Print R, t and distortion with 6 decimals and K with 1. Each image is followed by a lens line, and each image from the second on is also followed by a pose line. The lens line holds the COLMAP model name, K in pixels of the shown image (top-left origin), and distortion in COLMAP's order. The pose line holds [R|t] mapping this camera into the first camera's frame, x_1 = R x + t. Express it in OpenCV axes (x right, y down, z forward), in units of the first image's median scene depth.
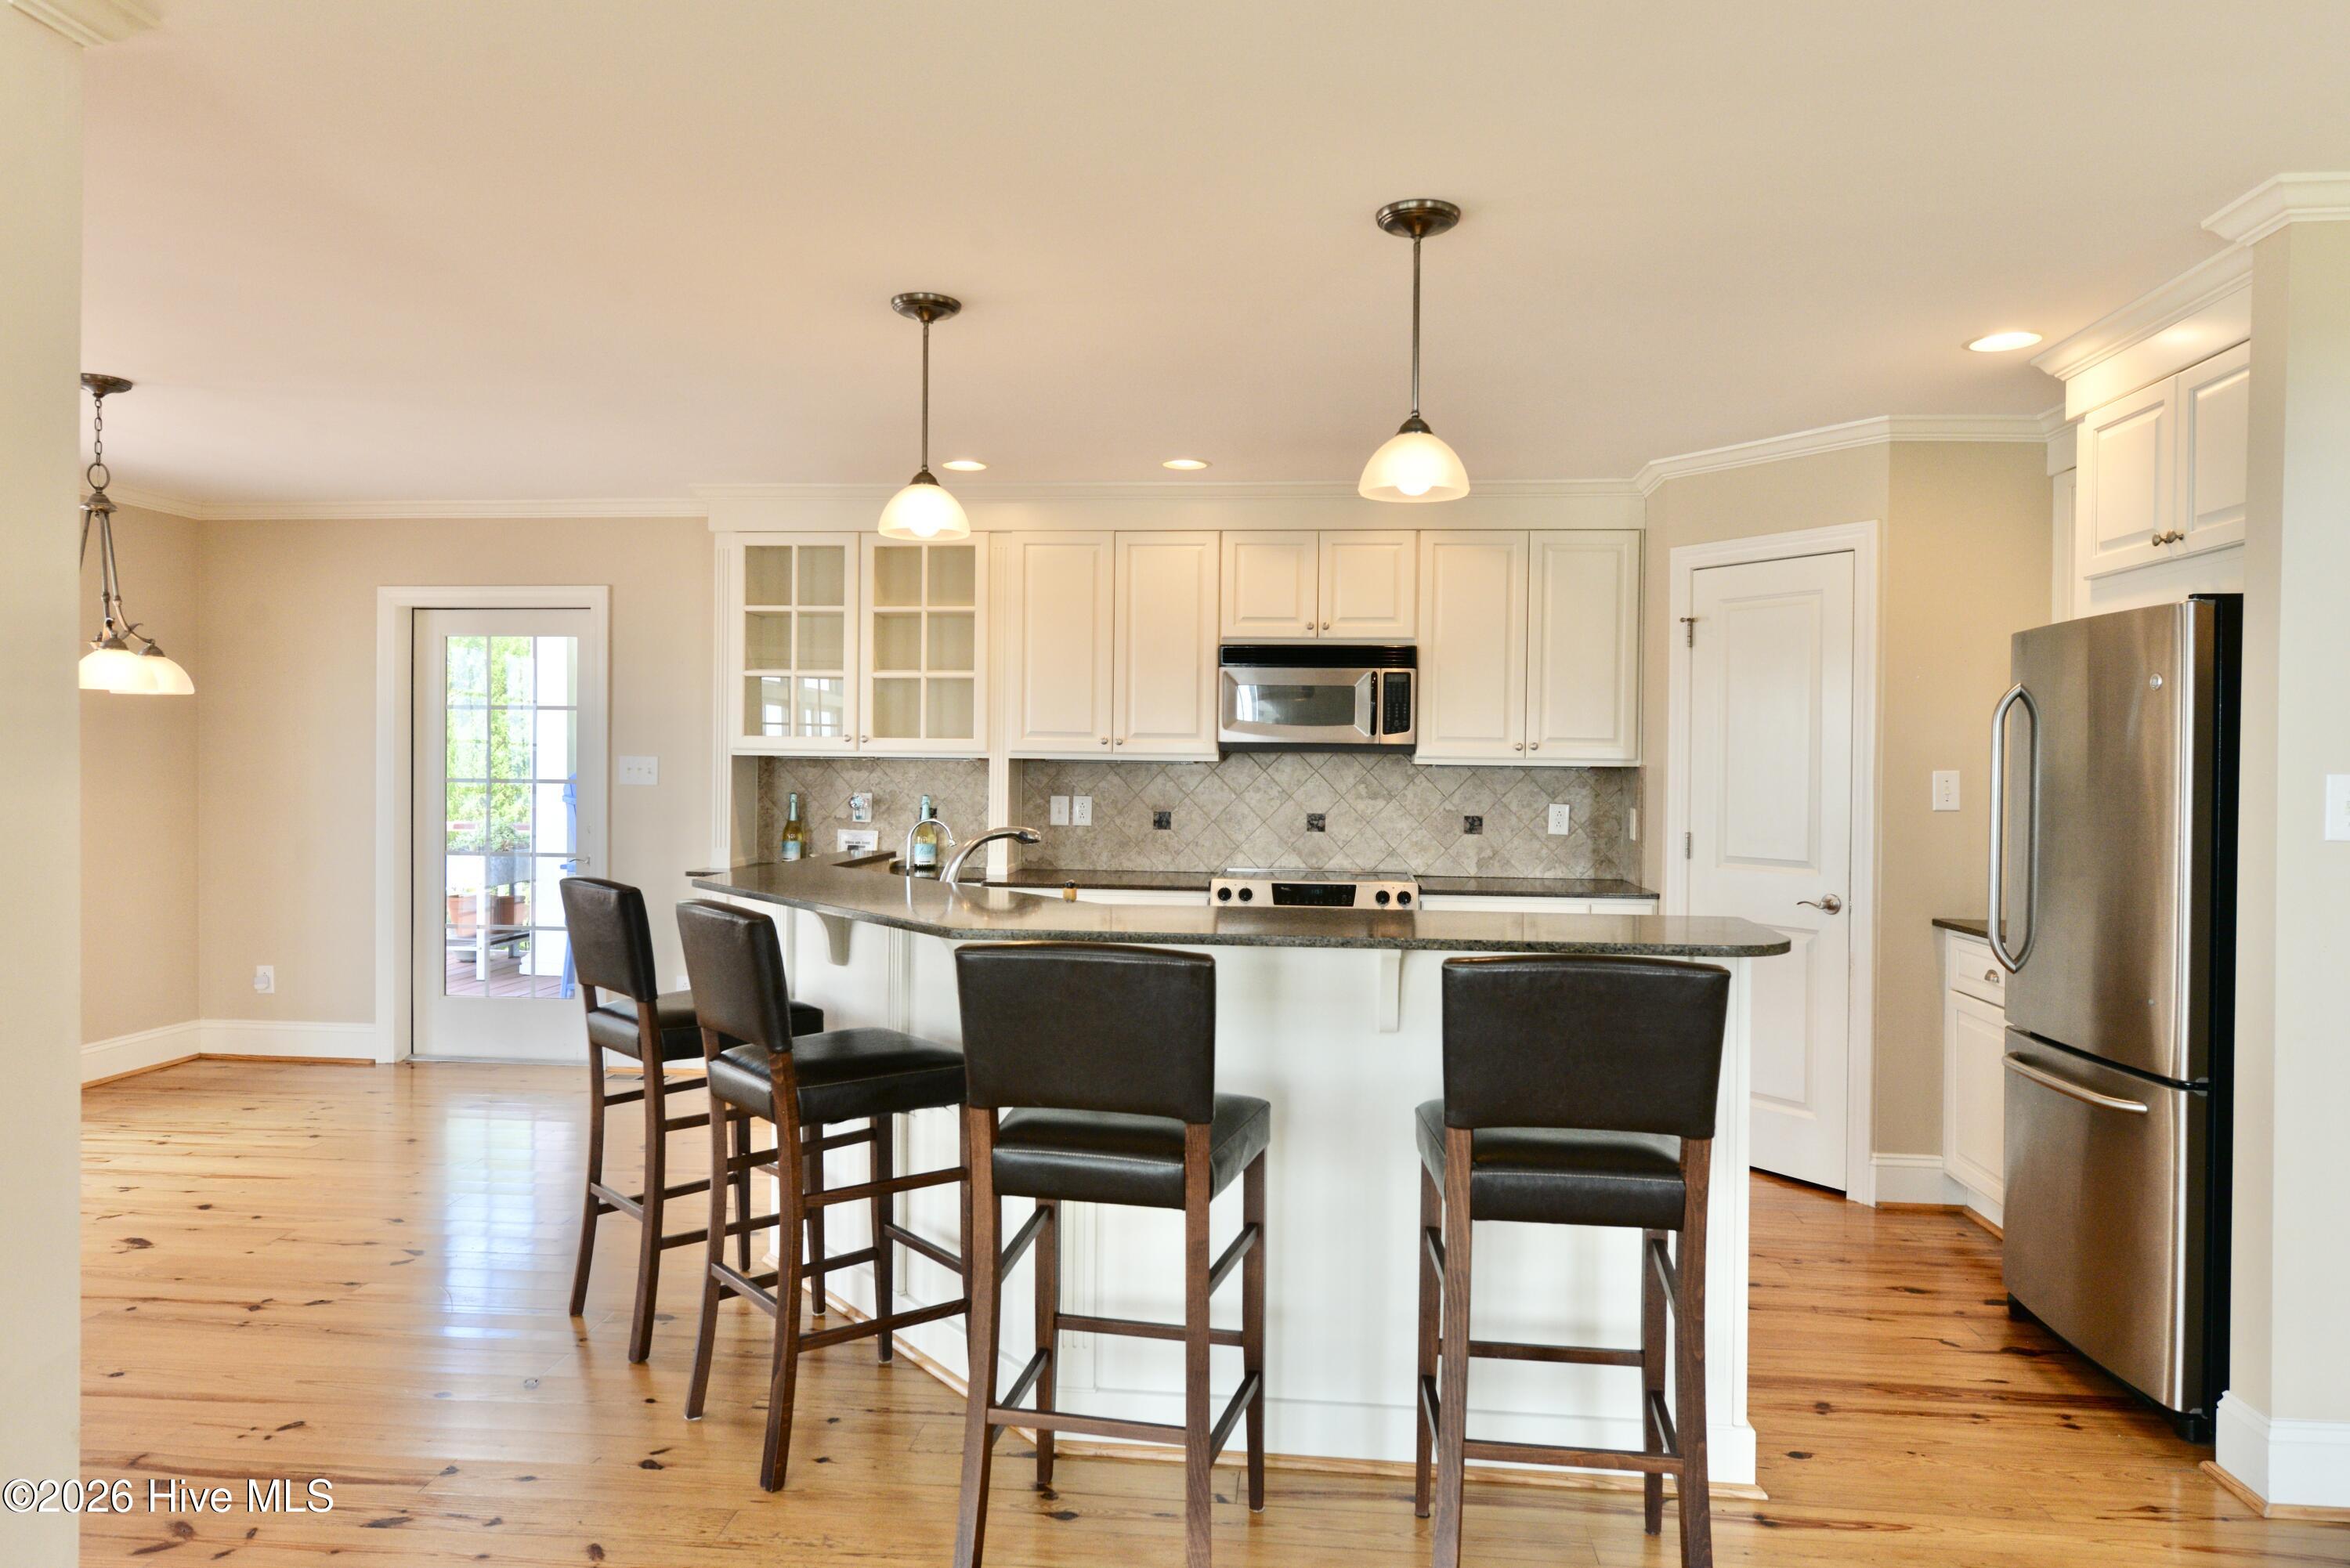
lens RADIAL K [[1481.8, 0, 1161.3], [0, 1481.8, 784.8], [0, 0, 1]] dist [0.003266, 0.002163]
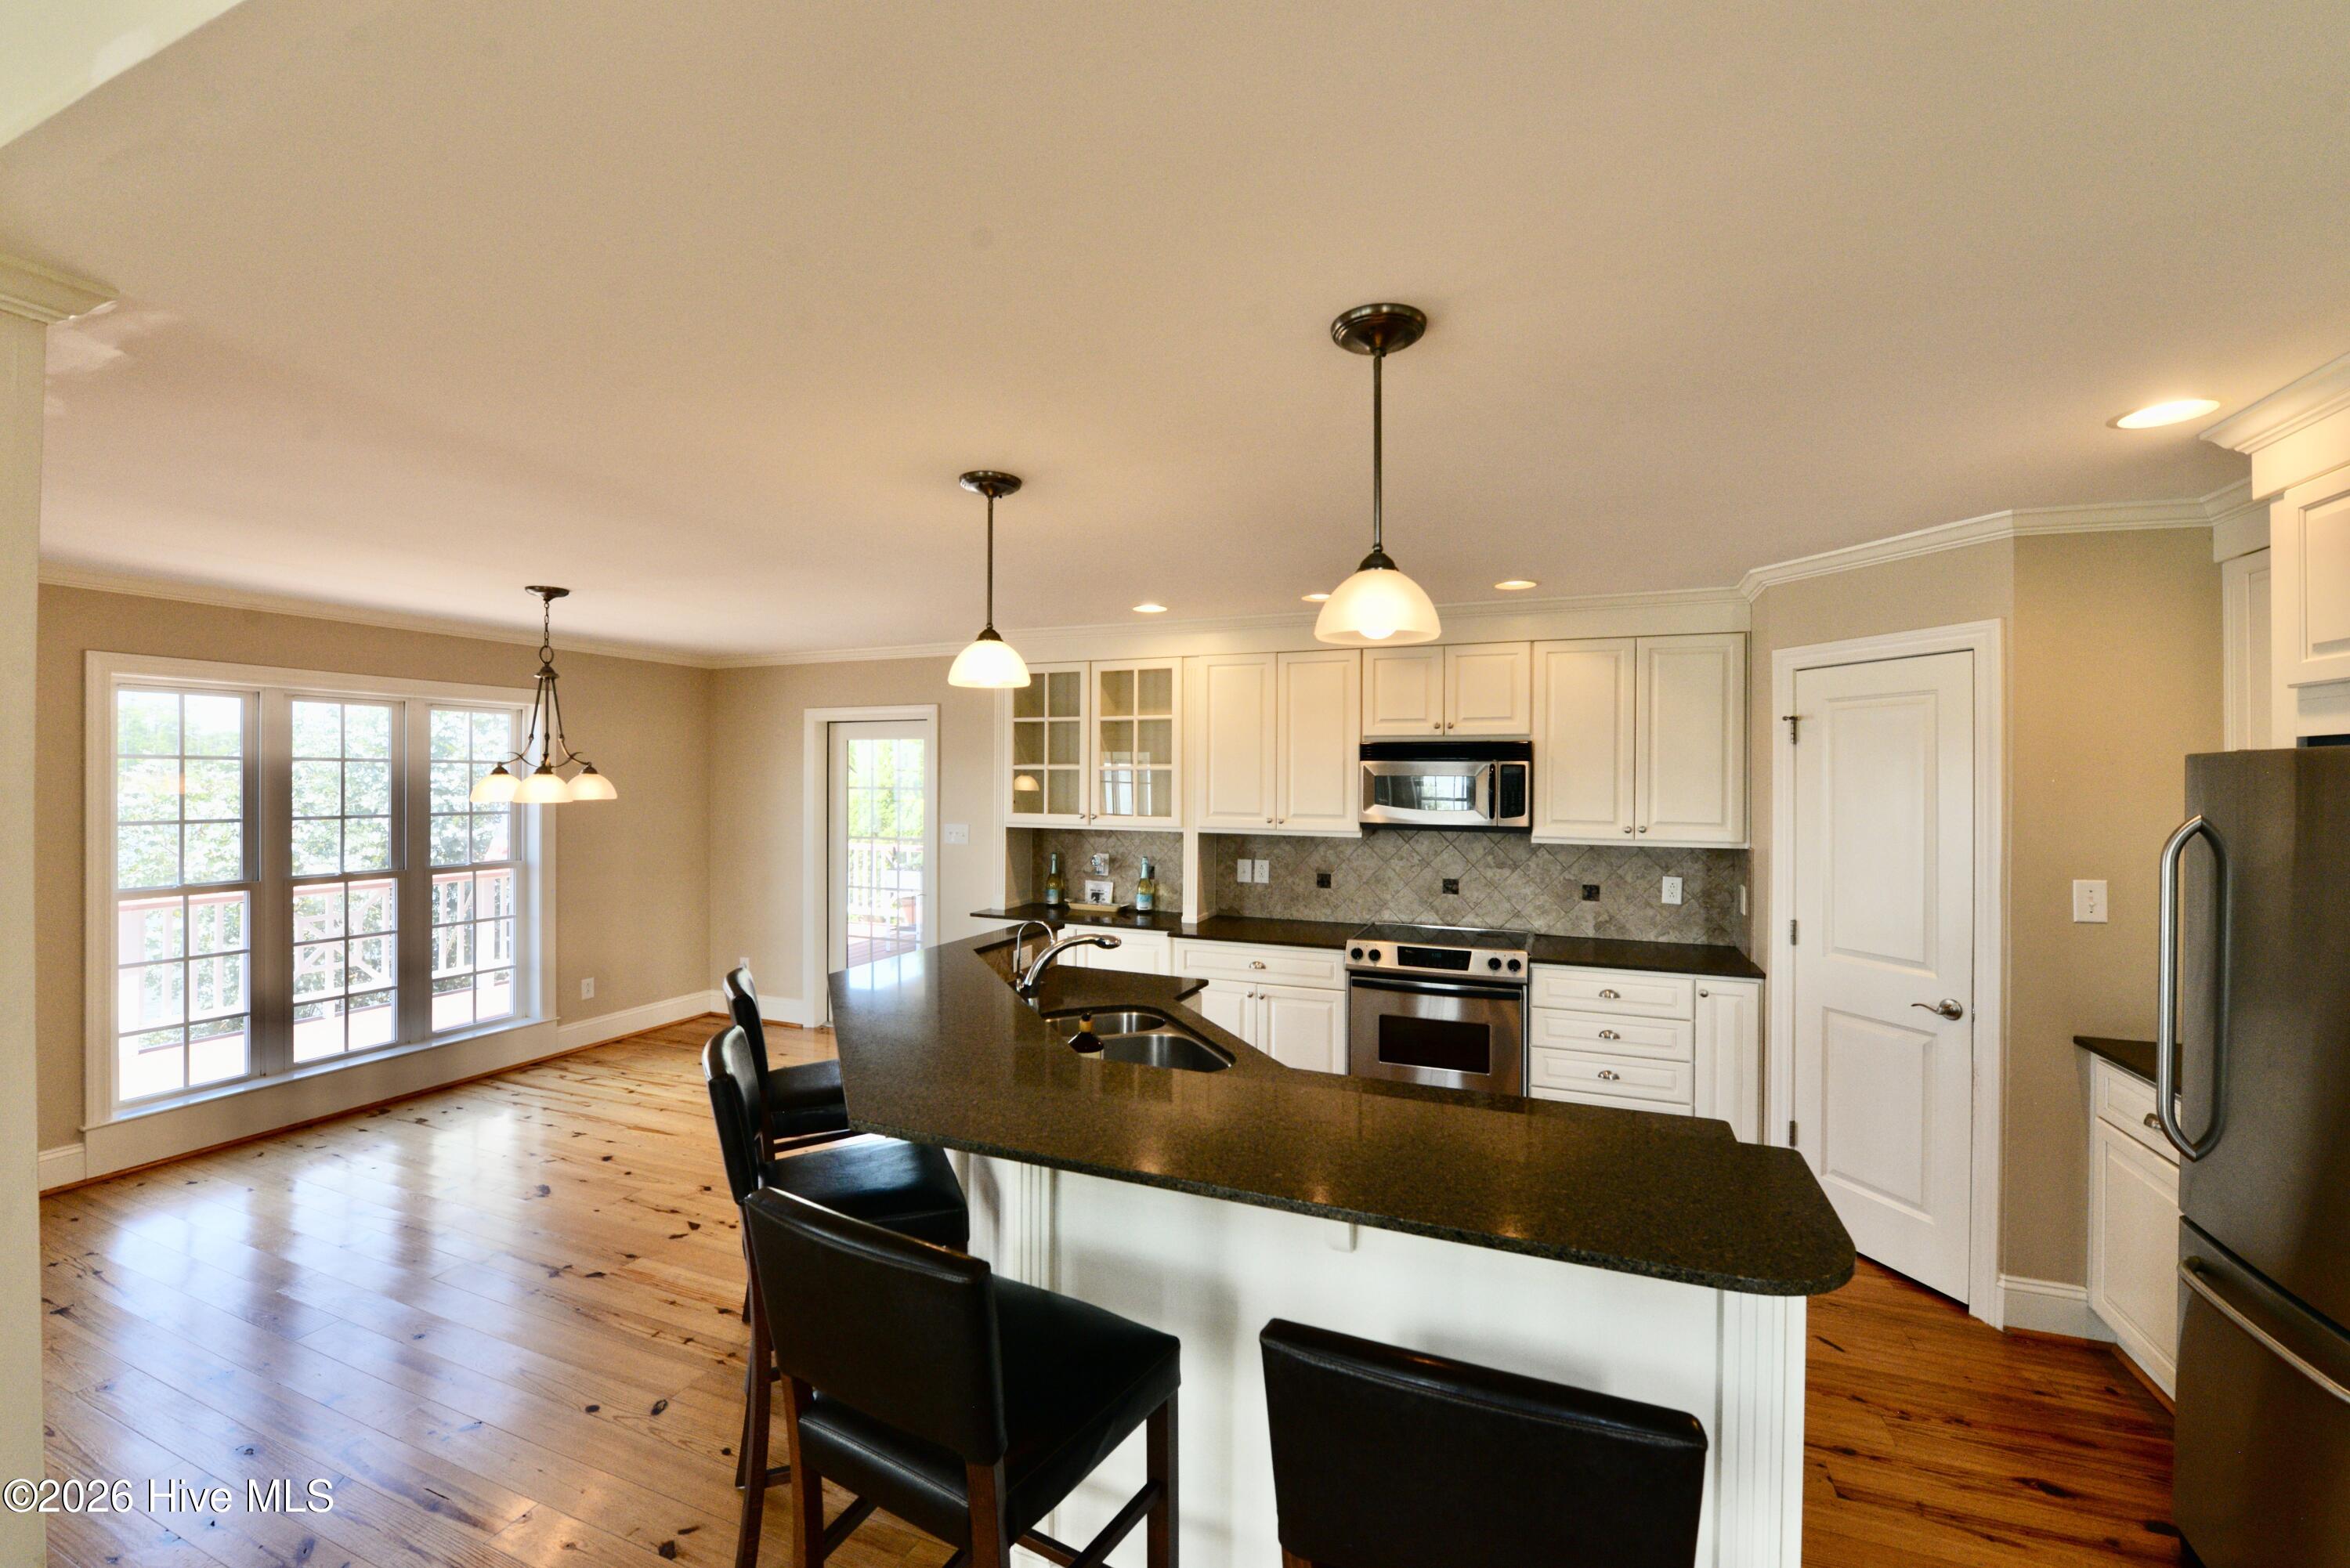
lens RADIAL K [[940.9, 0, 1175.6], [0, 940.9, 780.8], [0, 0, 1]] dist [-0.012849, -0.002447]
pose [[0.961175, -0.006055, -0.275872, 0.114634], [0.002020, 0.999887, -0.014911, -0.056050], [0.275931, 0.013775, 0.961079, 0.234208]]
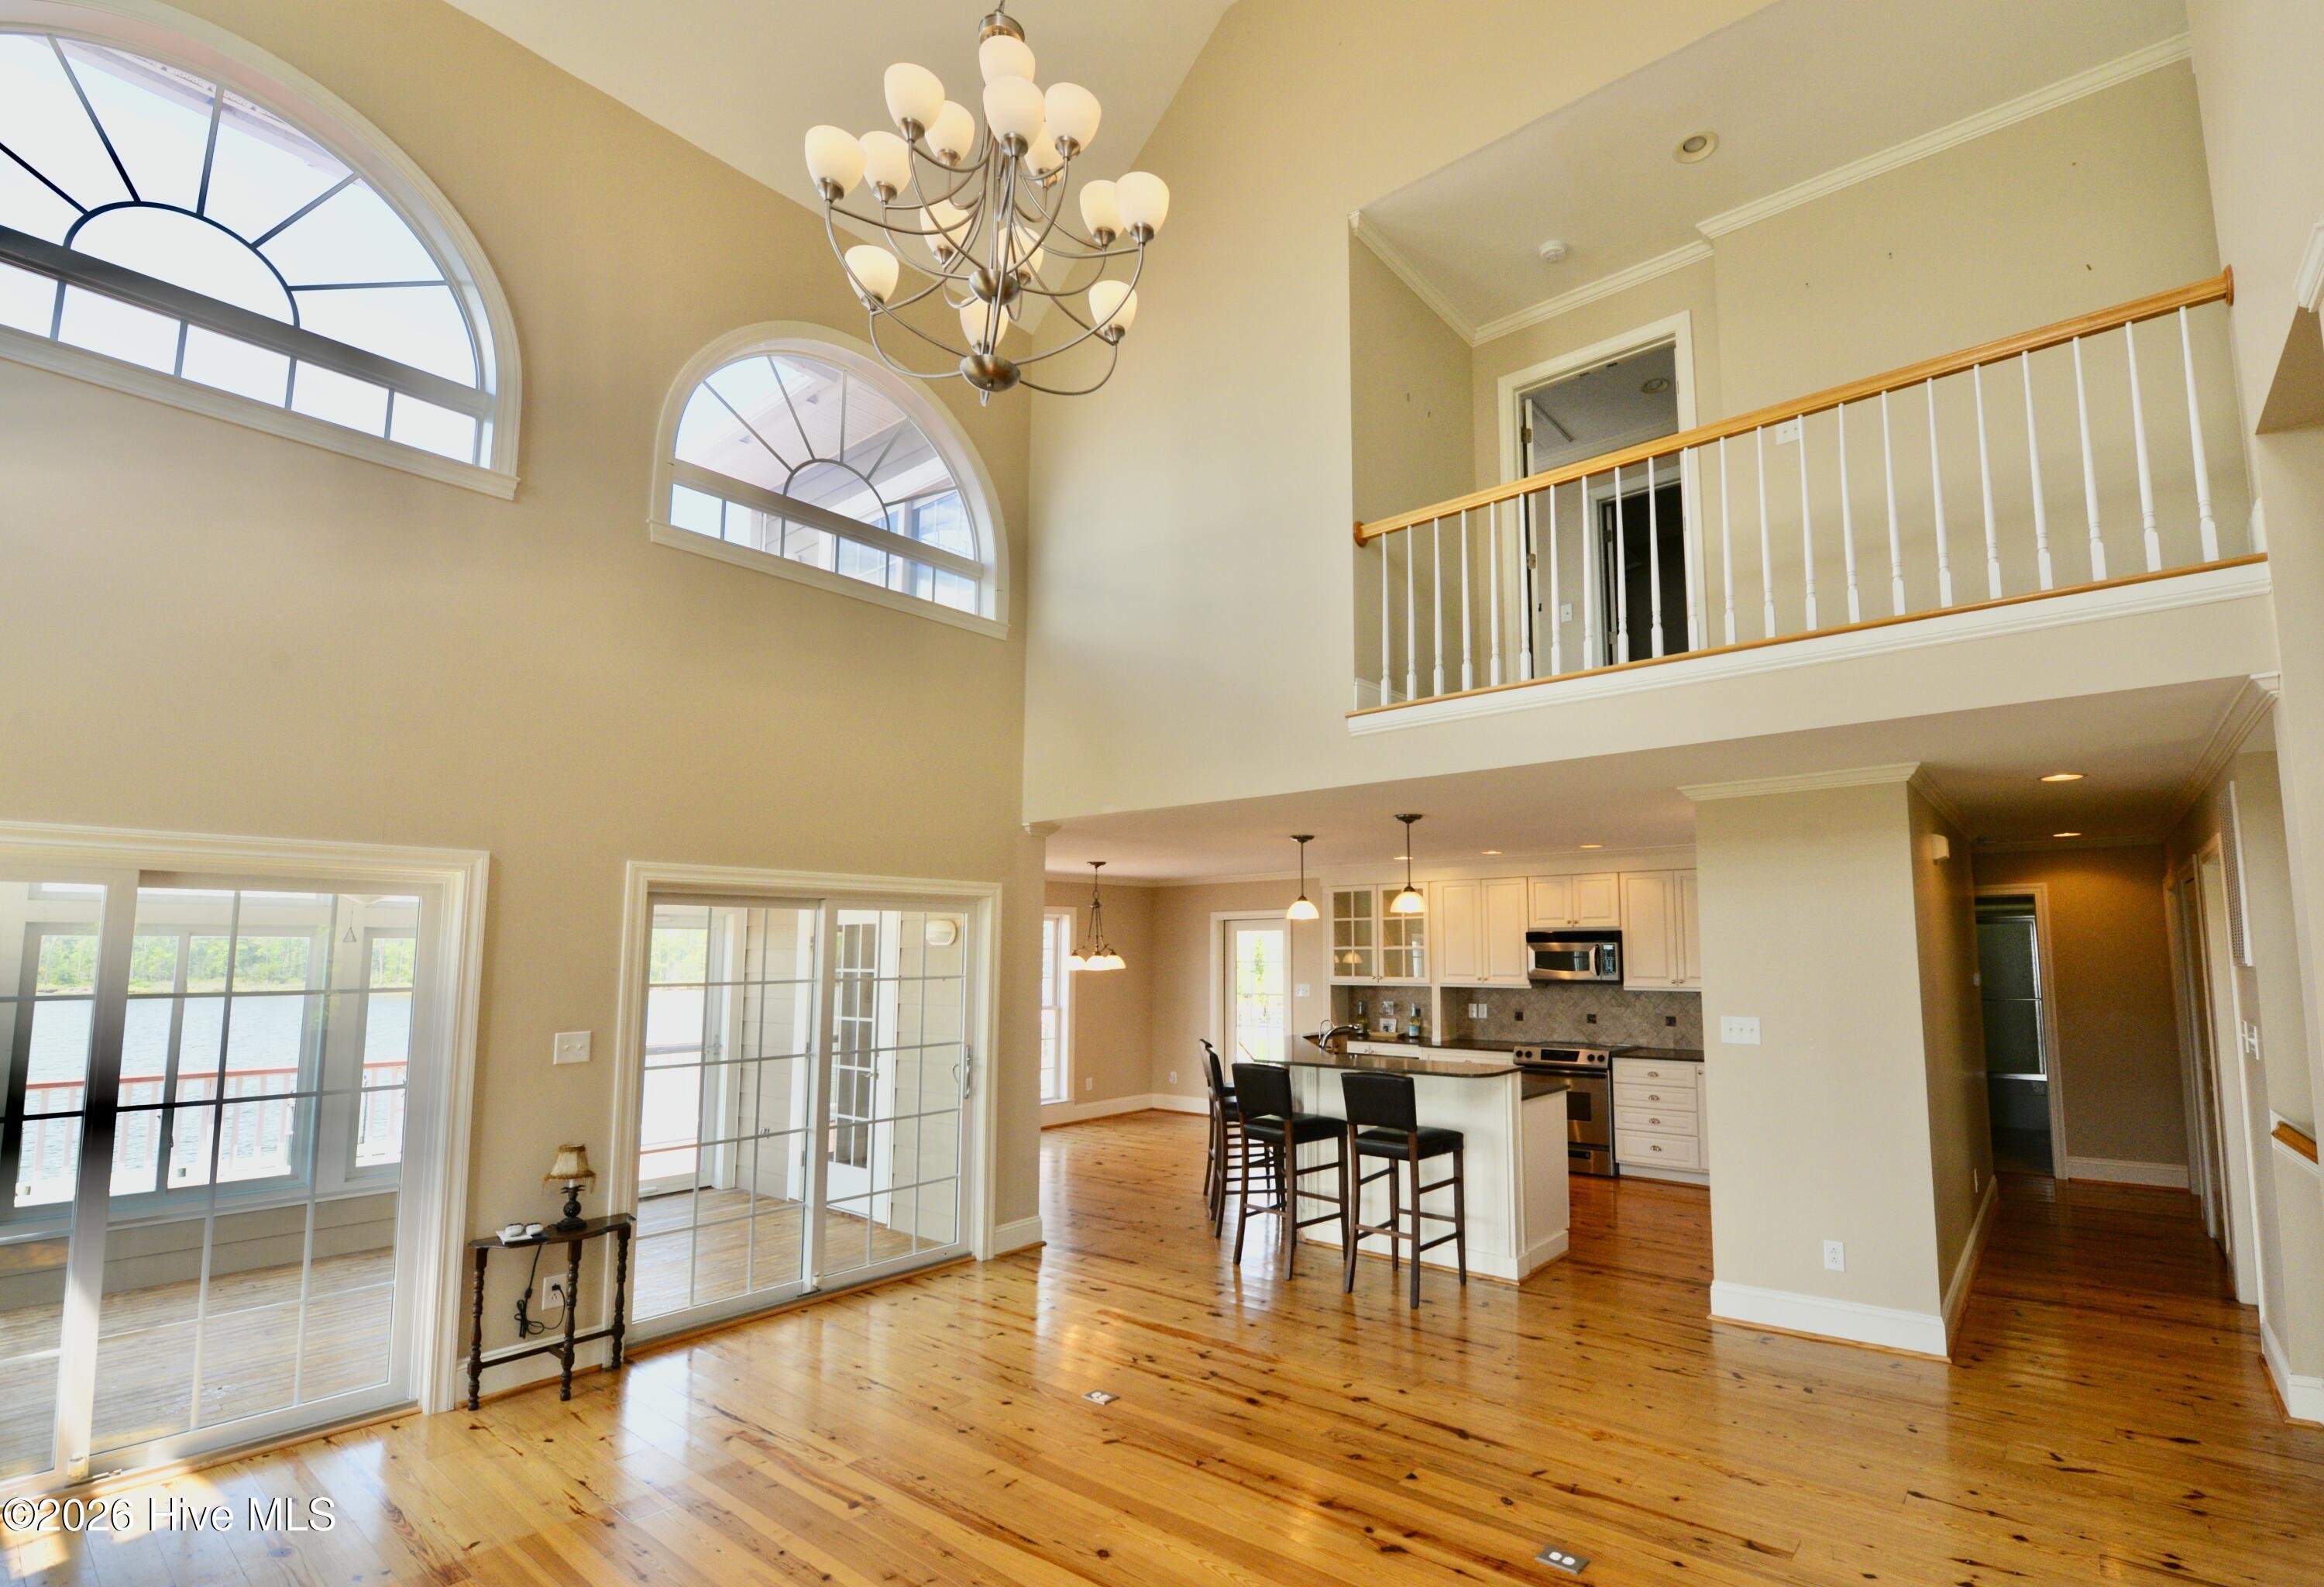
lens RADIAL K [[1033.7, 0, 1308.9], [0, 1033.7, 839.6], [0, 0, 1]] dist [-0.025216, -0.000271]
pose [[0.864622, -0.070933, -0.497390, 0.543741], [0.010077, 0.992233, -0.123986, -0.050535], [0.502321, 0.102189, 0.858621, -0.441955]]
